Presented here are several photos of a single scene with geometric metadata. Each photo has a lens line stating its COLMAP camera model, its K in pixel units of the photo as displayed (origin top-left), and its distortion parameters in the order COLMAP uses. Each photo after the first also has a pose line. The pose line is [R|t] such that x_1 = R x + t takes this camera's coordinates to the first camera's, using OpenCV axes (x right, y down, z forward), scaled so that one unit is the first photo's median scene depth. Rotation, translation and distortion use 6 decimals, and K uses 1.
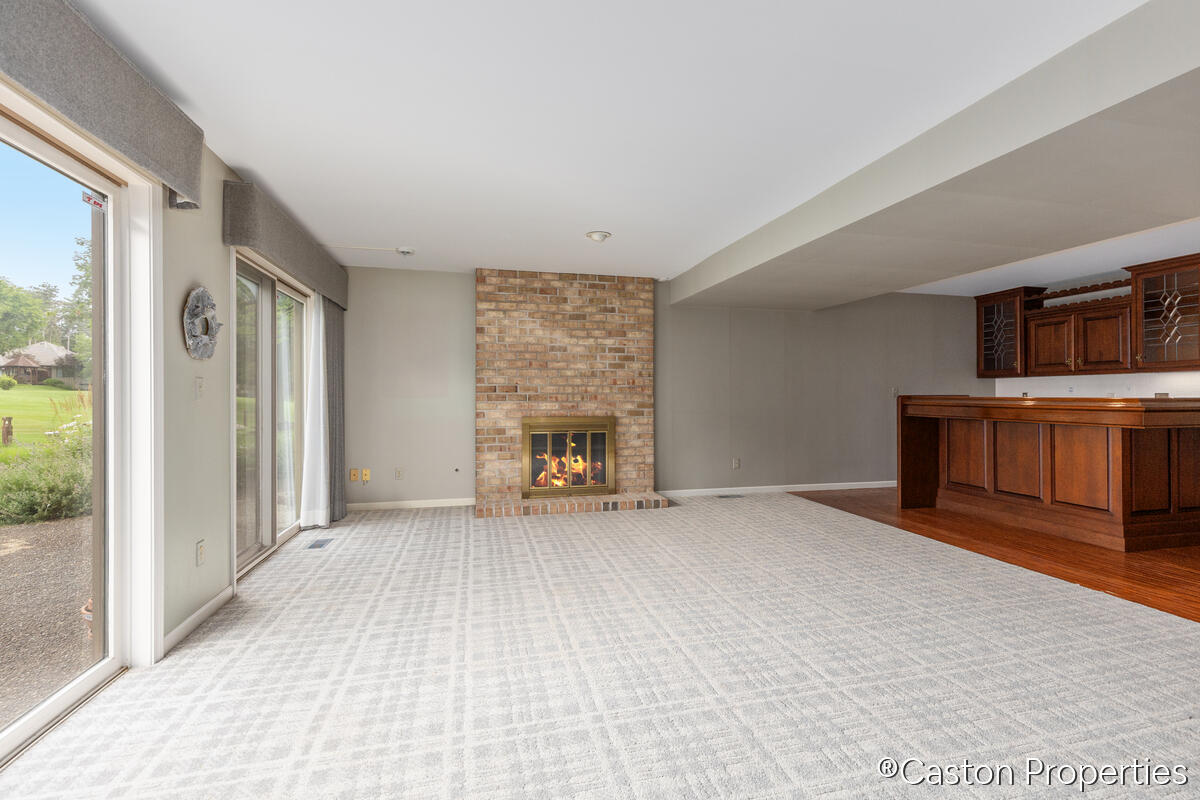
lens RADIAL K [[543.8, 0, 610.7], [0, 543.8, 392.4], [0, 0, 1]] dist [0.008386, -0.000538]
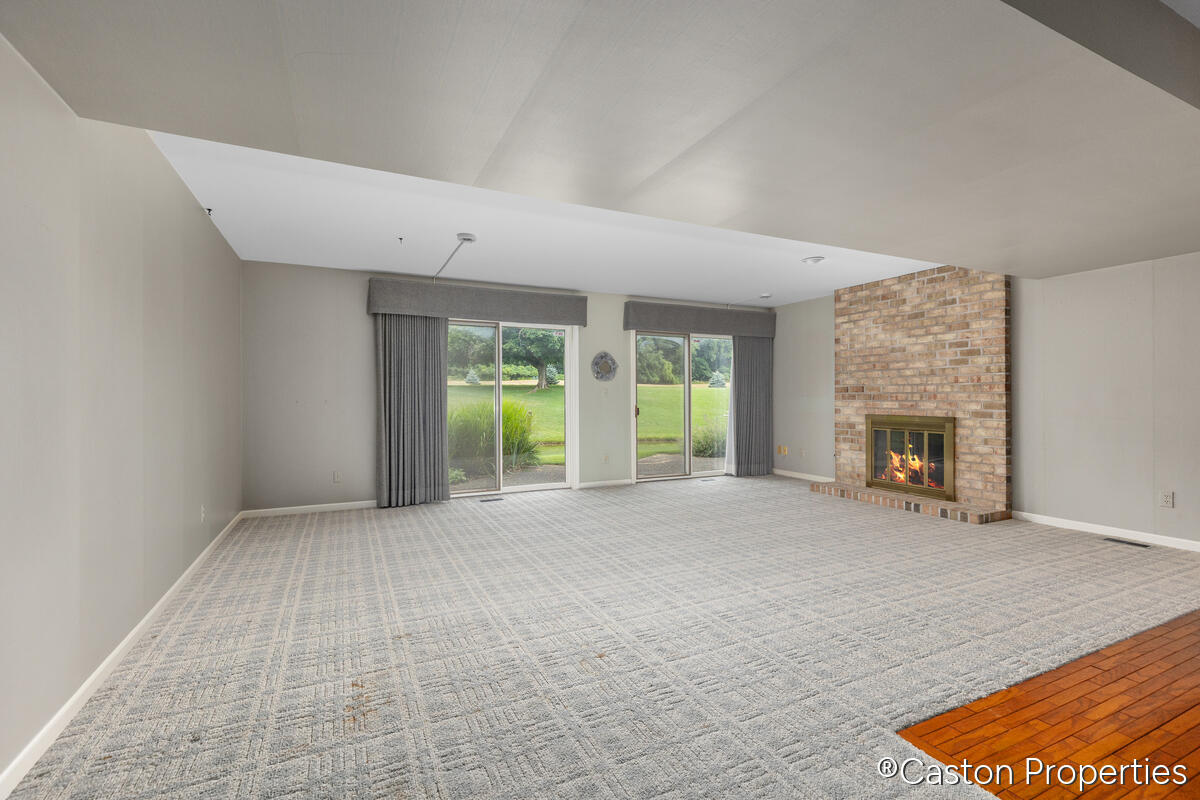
lens RADIAL K [[543.8, 0, 602.8], [0, 543.8, 398.2], [0, 0, 1]] dist [0.008386, -0.000538]
pose [[0.197333, 0.003178, -0.980331, 0.804060], [0.008282, 0.999954, 0.004908, 0.002504], [0.980302, -0.009087, 0.197298, 0.240114]]
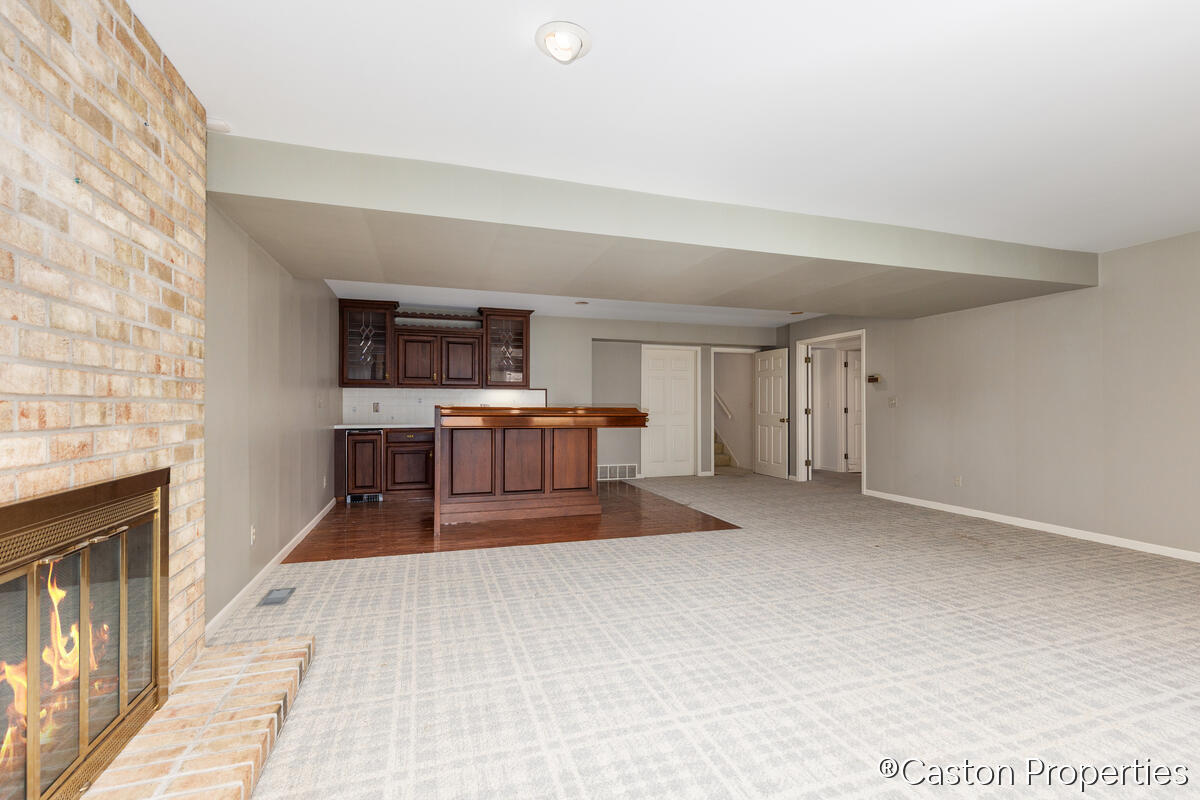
lens RADIAL K [[543.8, 0, 609.1], [0, 543.8, 404.7], [0, 0, 1]] dist [0.008386, -0.000538]
pose [[-0.074888, 0.002939, 0.997188, -0.354692], [-0.007241, 0.999968, -0.003491, 0.004497], [-0.997166, -0.007482, -0.074865, 0.761813]]
